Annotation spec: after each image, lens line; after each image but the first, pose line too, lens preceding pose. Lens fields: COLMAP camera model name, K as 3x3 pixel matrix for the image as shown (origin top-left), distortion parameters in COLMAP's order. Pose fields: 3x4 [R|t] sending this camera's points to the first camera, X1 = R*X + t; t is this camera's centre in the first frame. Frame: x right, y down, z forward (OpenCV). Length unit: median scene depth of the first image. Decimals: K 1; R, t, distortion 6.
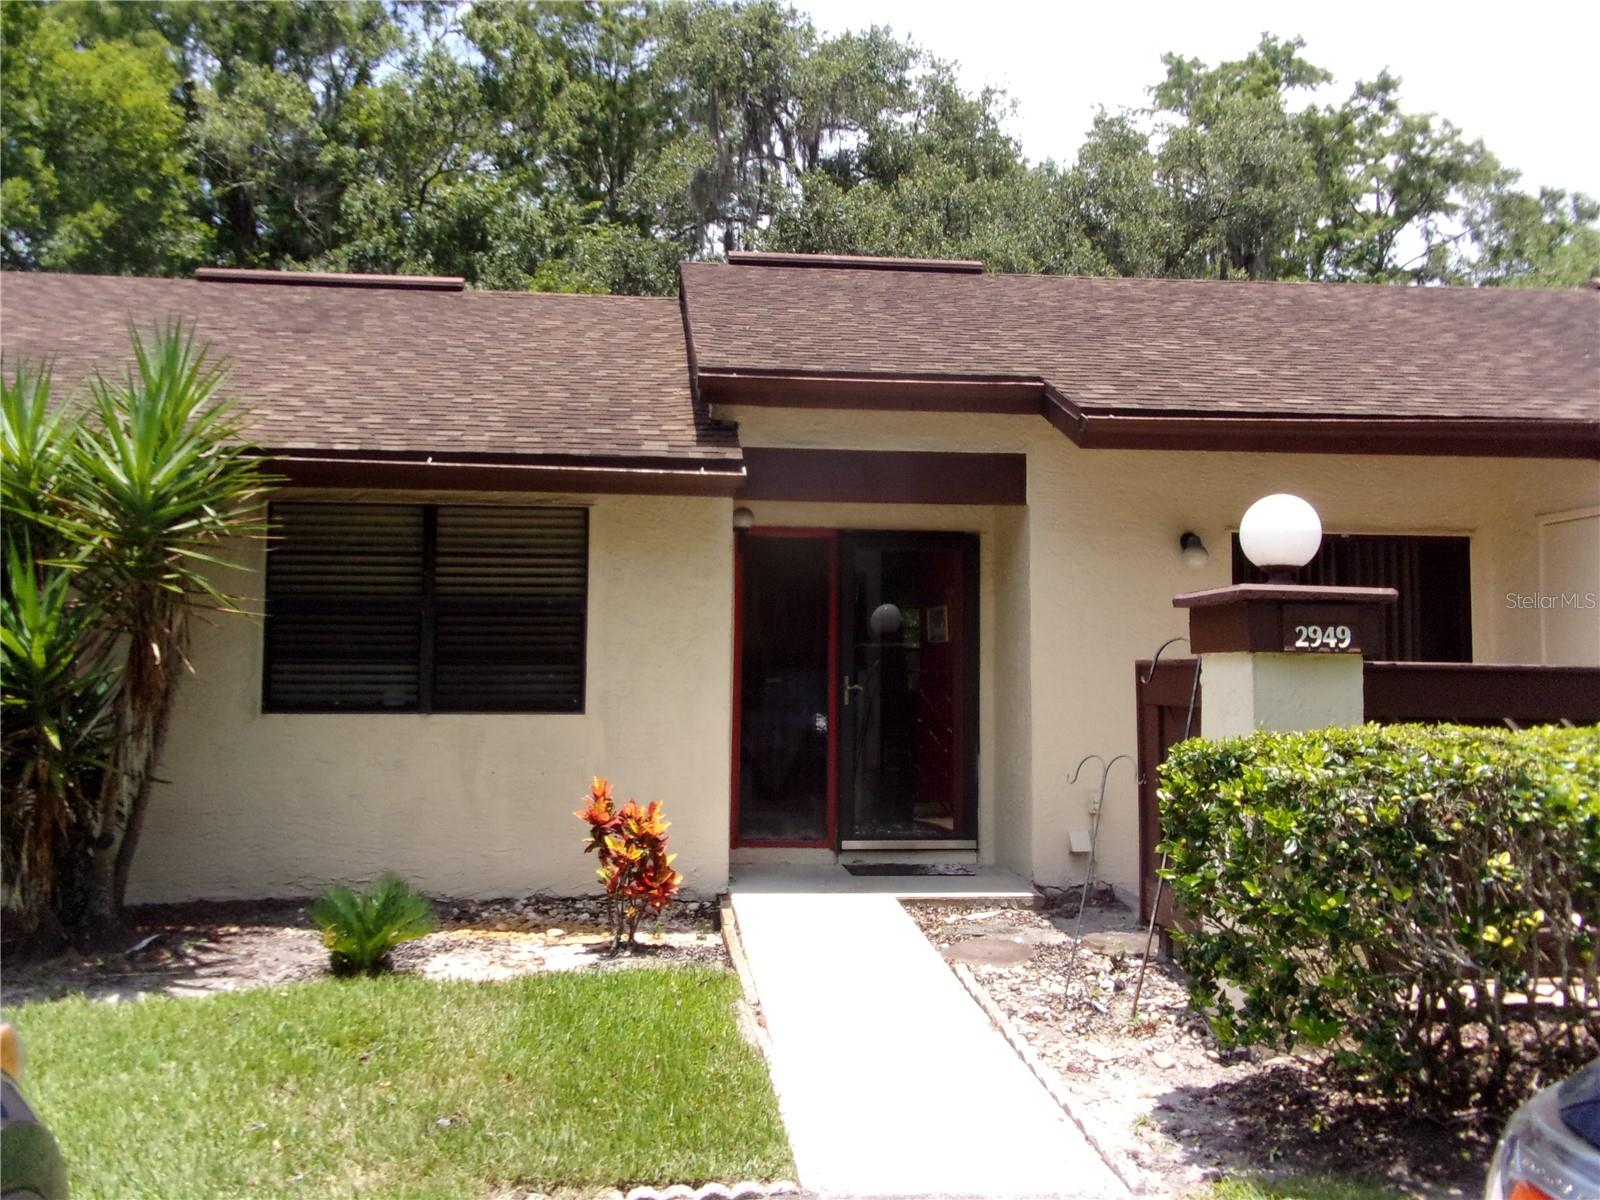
lens RADIAL K [[1347.7, 0, 805.6], [0, 1347.7, 598.9], [0, 0, 1]] dist [0.020405, -0.029702]
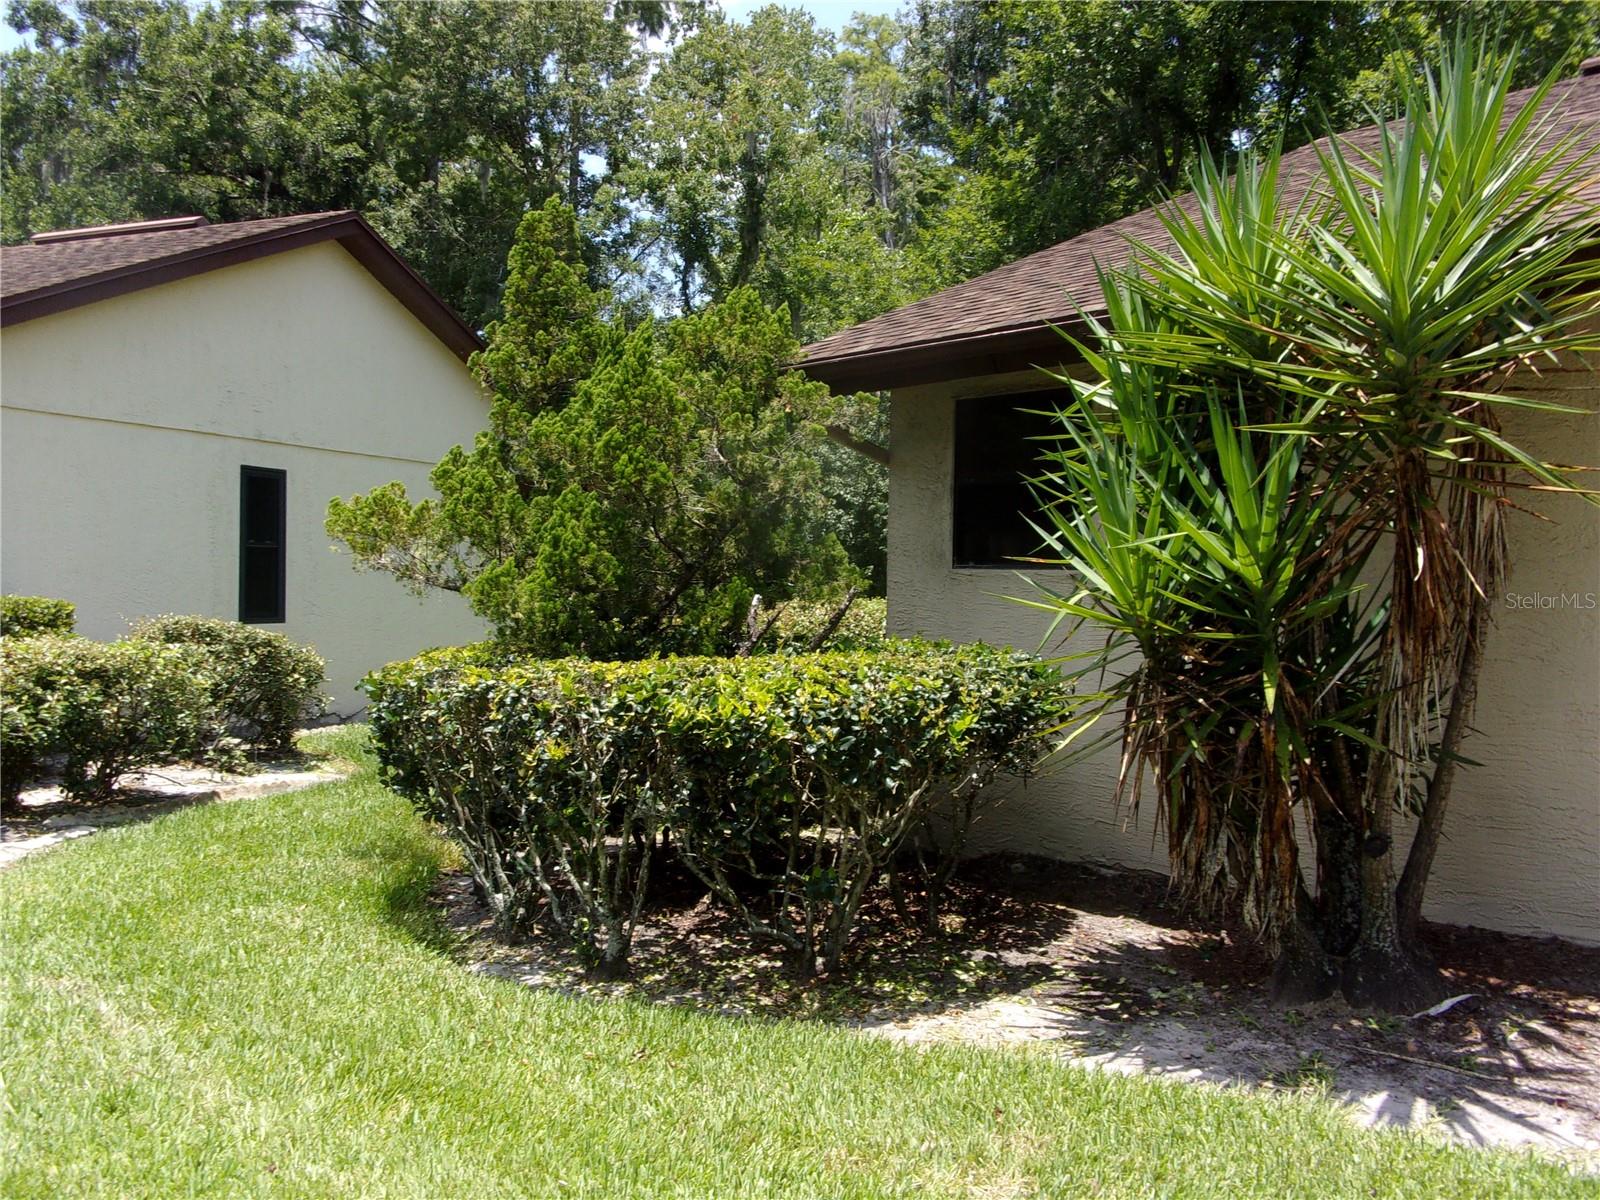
lens RADIAL K [[1347.7, 0, 806.5], [0, 1347.7, 593.3], [0, 0, 1]] dist [0.020405, -0.029702]
pose [[0.551965, 0.002470, -0.833864, -0.116307], [0.044289, 0.998497, 0.032274, 0.020571], [0.832691, -0.054745, 0.551026, 0.401602]]
